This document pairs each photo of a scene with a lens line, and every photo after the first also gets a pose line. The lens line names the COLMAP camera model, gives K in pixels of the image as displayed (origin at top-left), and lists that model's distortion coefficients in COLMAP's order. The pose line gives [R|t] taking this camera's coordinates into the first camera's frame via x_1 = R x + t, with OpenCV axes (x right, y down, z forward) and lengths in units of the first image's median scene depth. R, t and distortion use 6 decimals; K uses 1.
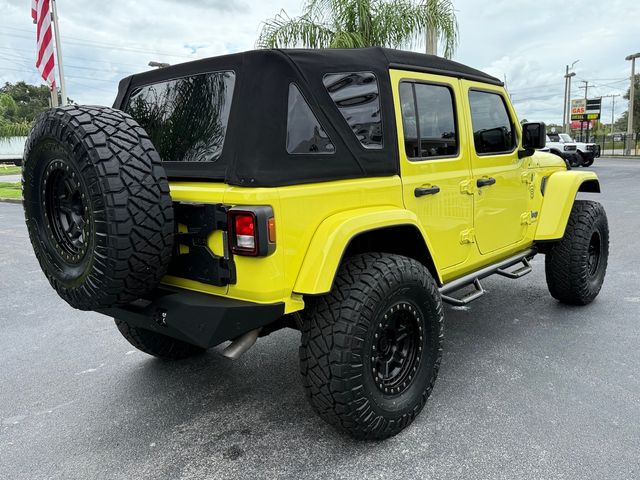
lens RADIAL K [[564.4, 0, 320.0], [0, 564.4, 240.0], [0, 0, 1]] dist [0.146858, -0.250633]
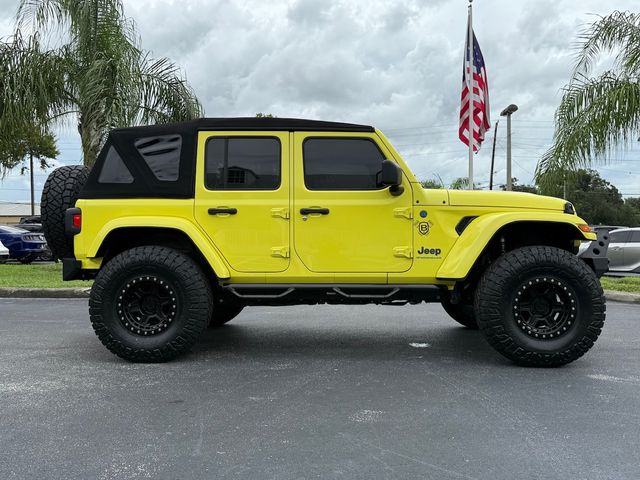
lens RADIAL K [[564.4, 0, 320.0], [0, 564.4, 240.0], [0, 0, 1]] dist [0.146858, -0.250633]
pose [[0.631633, 0.034269, -0.774510, 1.785540], [-0.143146, 0.987001, -0.073068, 0.065313], [0.761938, 0.157020, 0.628328, 0.384415]]
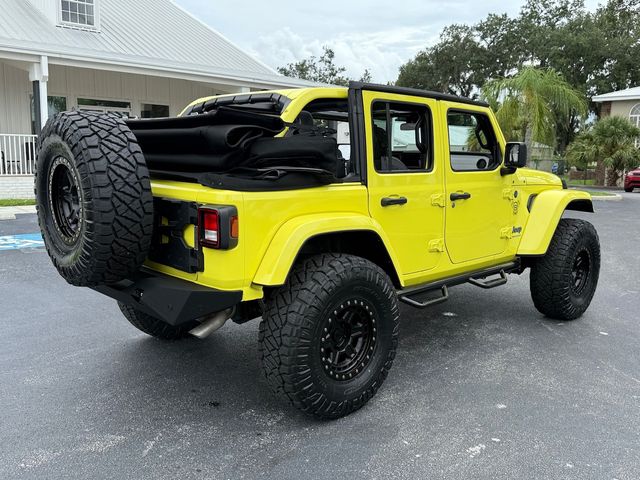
lens RADIAL K [[564.4, 0, 320.0], [0, 564.4, 240.0], [0, 0, 1]] dist [0.146858, -0.250633]
pose [[0.995026, 0.063720, -0.076576, 0.166560], [-0.064043, 0.997946, -0.001778, -0.000506], [0.076306, 0.006673, 0.997062, -0.129781]]
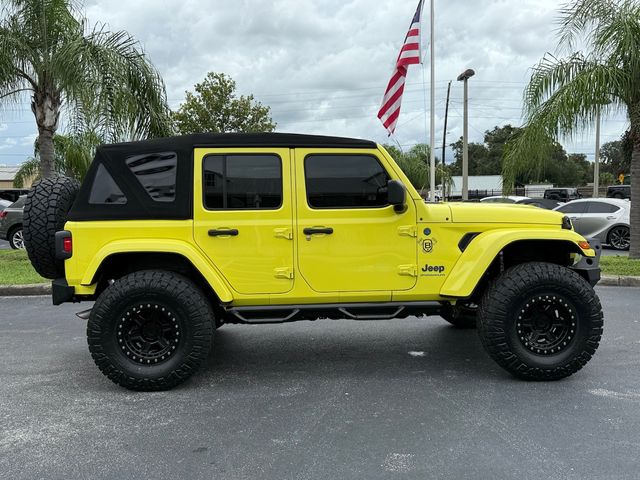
lens RADIAL K [[564.4, 0, 320.0], [0, 564.4, 240.0], [0, 0, 1]] dist [0.146858, -0.250633]
pose [[0.694763, 0.076974, -0.715108, 1.651252], [-0.121165, 0.992573, -0.010878, -0.102112], [0.708959, 0.094203, 0.698930, 0.262906]]
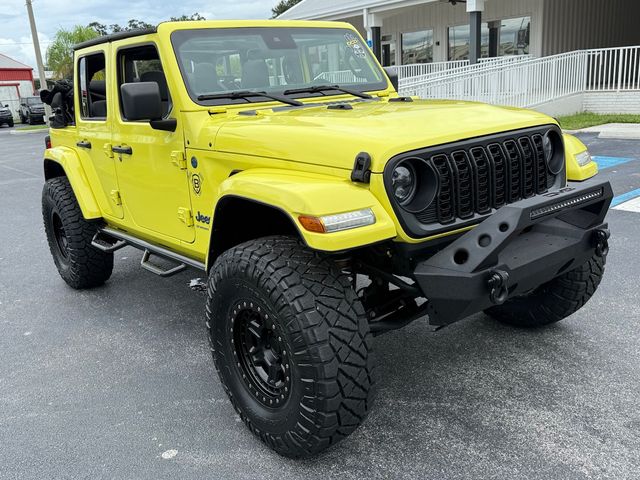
lens RADIAL K [[564.4, 0, 320.0], [0, 564.4, 240.0], [0, 0, 1]] dist [0.146858, -0.250633]
pose [[-0.169108, 0.308989, -0.935910, 1.705578], [-0.080492, 0.942085, 0.325572, -0.431614], [0.982305, 0.130390, -0.134443, 2.133016]]
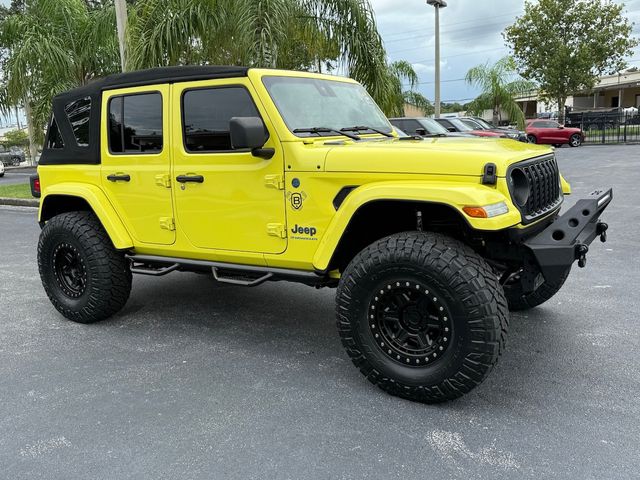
lens RADIAL K [[564.4, 0, 320.0], [0, 564.4, 240.0], [0, 0, 1]] dist [0.146858, -0.250633]
pose [[0.145408, 0.209385, -0.966961, 1.982393], [-0.114620, 0.974333, 0.193745, -0.322723], [0.982710, 0.082661, 0.165676, 1.555324]]
